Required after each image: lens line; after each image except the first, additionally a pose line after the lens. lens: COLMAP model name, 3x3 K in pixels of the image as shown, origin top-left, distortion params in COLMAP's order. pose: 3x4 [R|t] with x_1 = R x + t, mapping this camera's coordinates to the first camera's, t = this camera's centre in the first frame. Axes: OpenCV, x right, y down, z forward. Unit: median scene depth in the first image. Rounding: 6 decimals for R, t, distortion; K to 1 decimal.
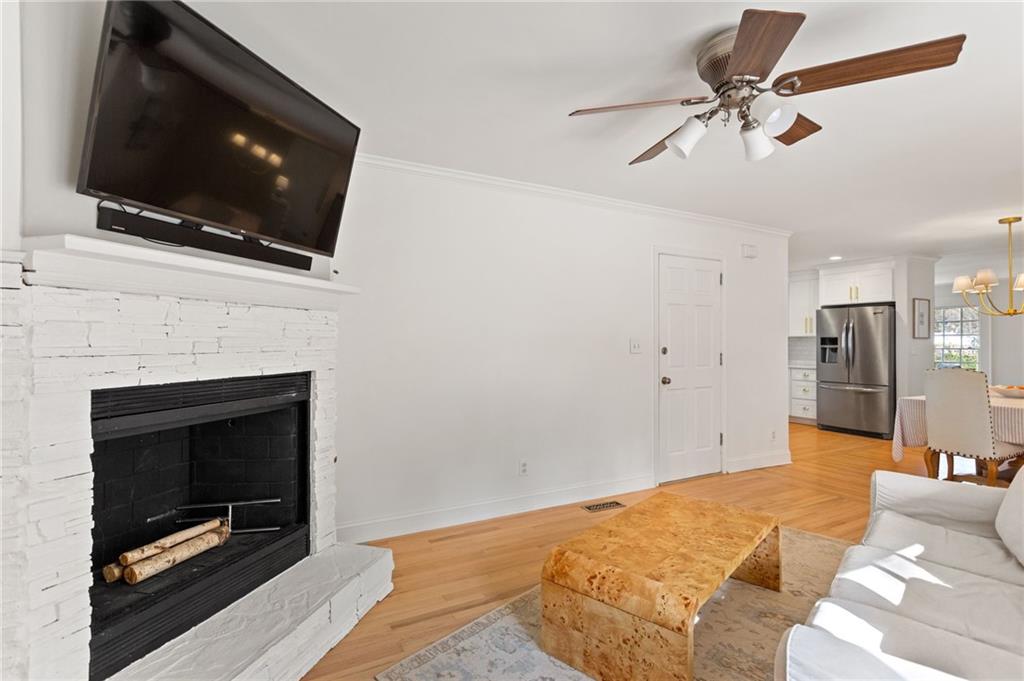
lens RADIAL K [[487.0, 0, 510.4], [0, 487.0, 340.8], [0, 0, 1]] dist [0.004640, 0.002547]
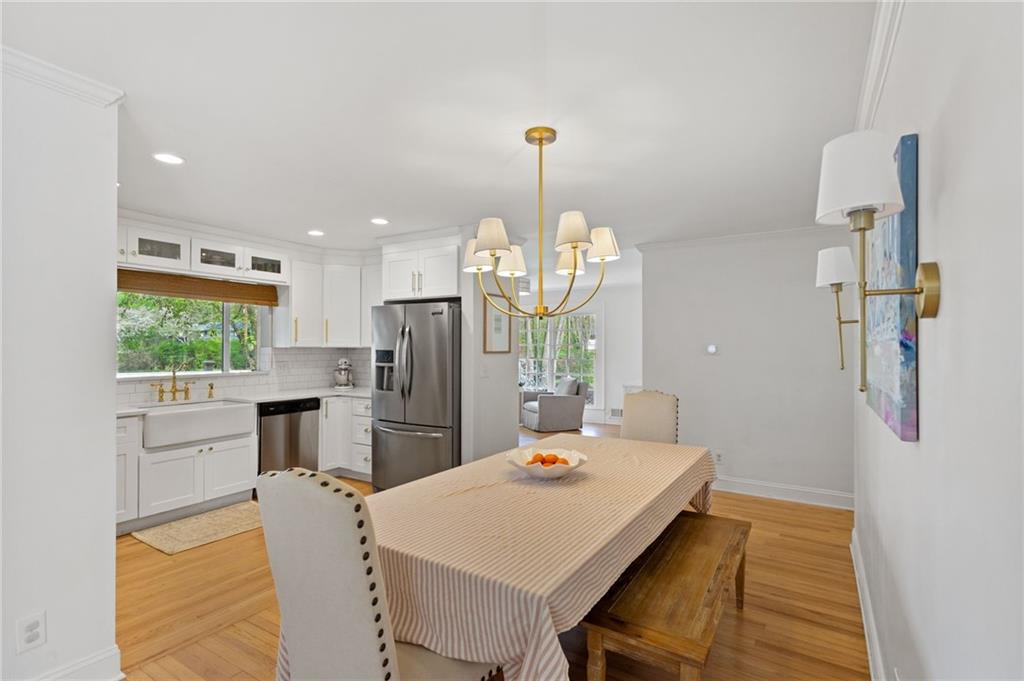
lens RADIAL K [[487.0, 0, 507.2], [0, 487.0, 344.1], [0, 0, 1]] dist [0.004640, 0.002547]
pose [[0.870279, 0.006637, 0.492513, 0.481703], [-0.008022, 0.999968, 0.000699, -0.016725], [-0.492493, -0.004559, 0.870305, 0.370631]]
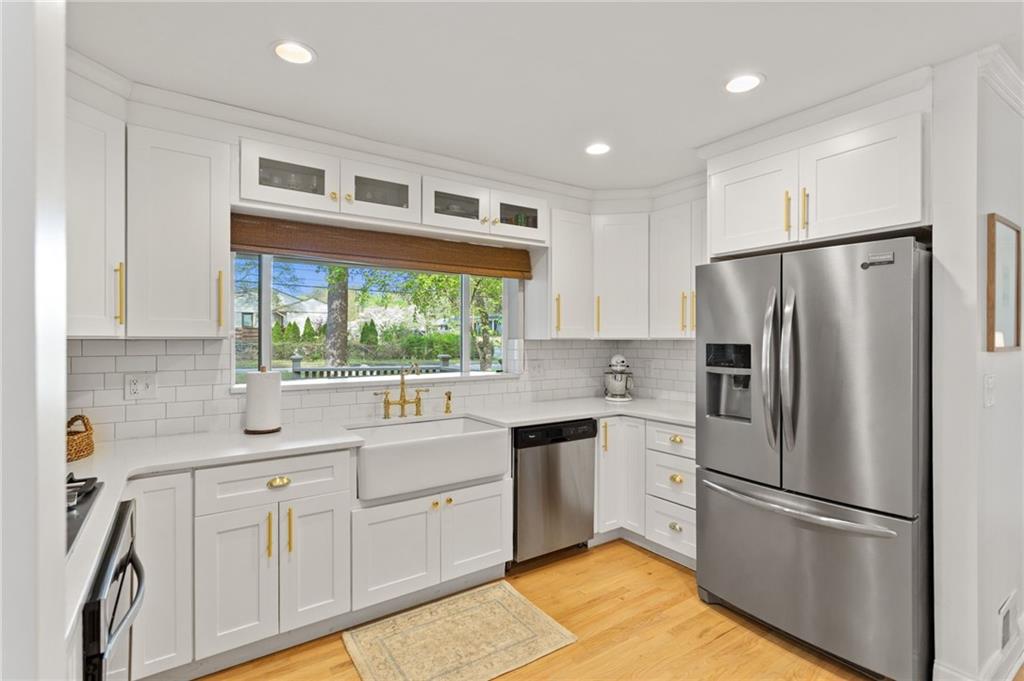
lens RADIAL K [[487.0, 0, 513.5], [0, 487.0, 339.2], [0, 0, 1]] dist [0.004640, 0.002547]
pose [[0.994100, 0.002134, 0.108447, 0.469752], [-0.003160, 0.999952, 0.009291, -0.013277], [-0.108422, -0.009579, 0.994059, 0.681738]]
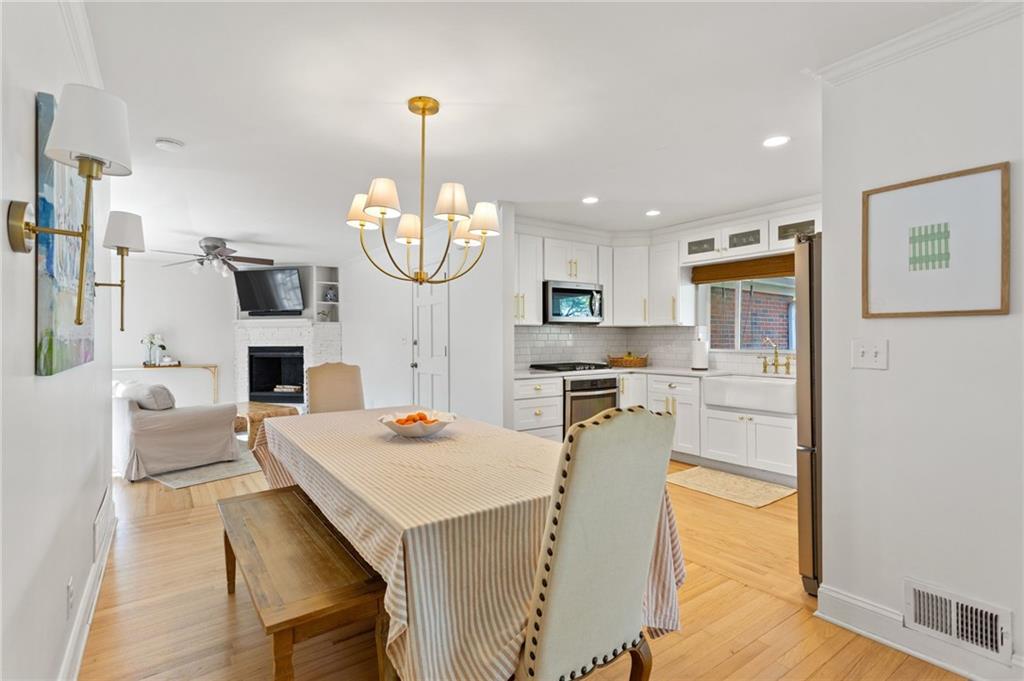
lens RADIAL K [[487.0, 0, 509.7], [0, 487.0, 334.4], [0, 0, 1]] dist [0.004640, 0.002547]
pose [[0.128507, -0.006079, -0.991690, 1.027963], [0.010488, 0.999934, -0.004770, 0.004706], [0.991653, -0.009788, 0.128562, 0.672089]]
